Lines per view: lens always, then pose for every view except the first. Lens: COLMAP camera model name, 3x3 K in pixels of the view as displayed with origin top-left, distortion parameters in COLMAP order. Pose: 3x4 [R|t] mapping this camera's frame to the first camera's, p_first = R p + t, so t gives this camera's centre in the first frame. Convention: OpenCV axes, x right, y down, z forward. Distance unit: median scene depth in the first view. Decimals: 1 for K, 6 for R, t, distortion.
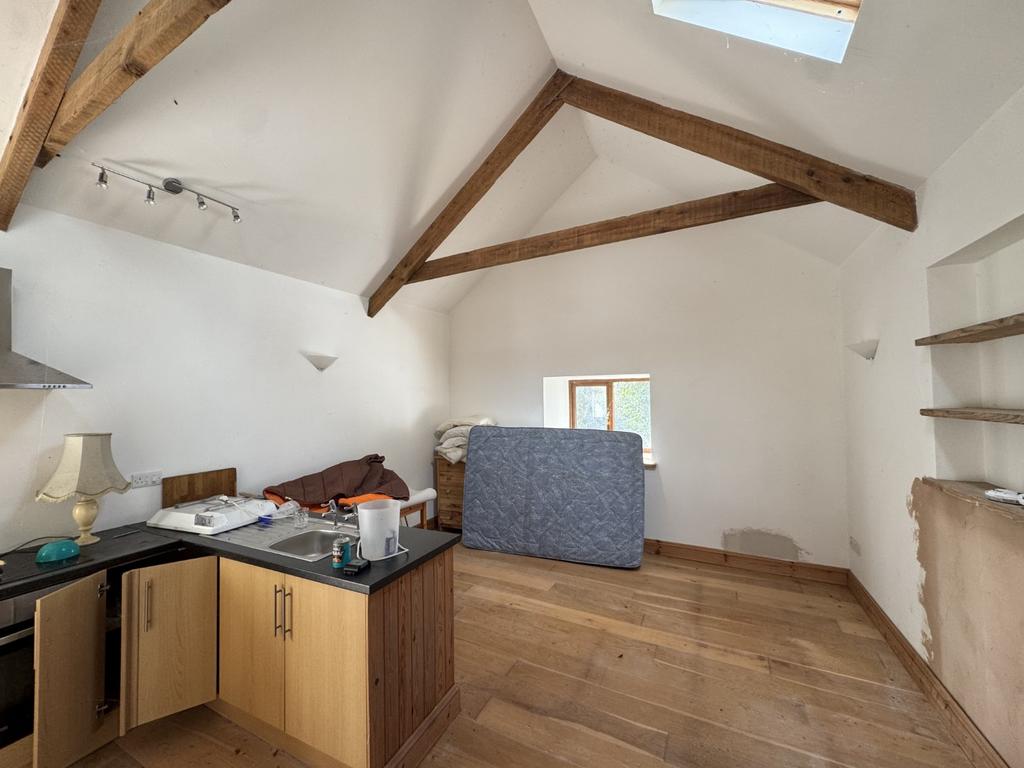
lens RADIAL K [[411.2, 0, 512.4], [0, 411.2, 384.2], [0, 0, 1]] dist [-0.000608, 0.000034]
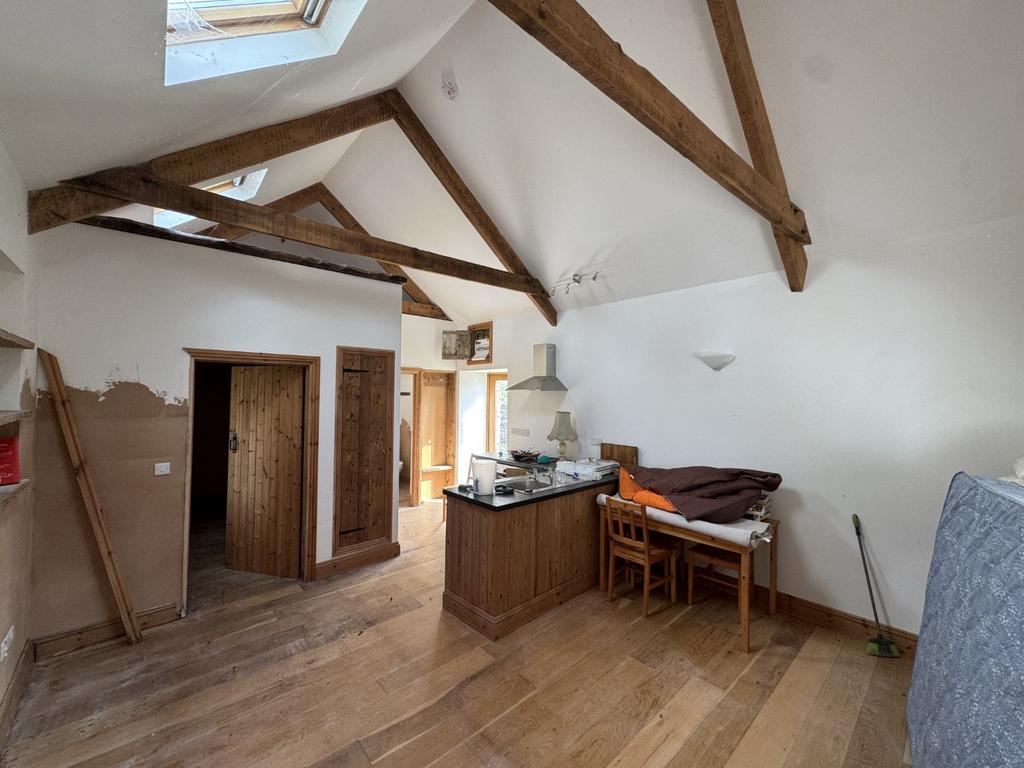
lens RADIAL K [[411.2, 0, 514.8], [0, 411.2, 385.0], [0, 0, 1]] dist [-0.000608, 0.000034]
pose [[-0.364106, -0.002859, -0.931353, 0.863226], [0.022405, 0.999679, -0.011828, 0.001836], [0.931088, -0.025173, -0.363925, 1.266549]]
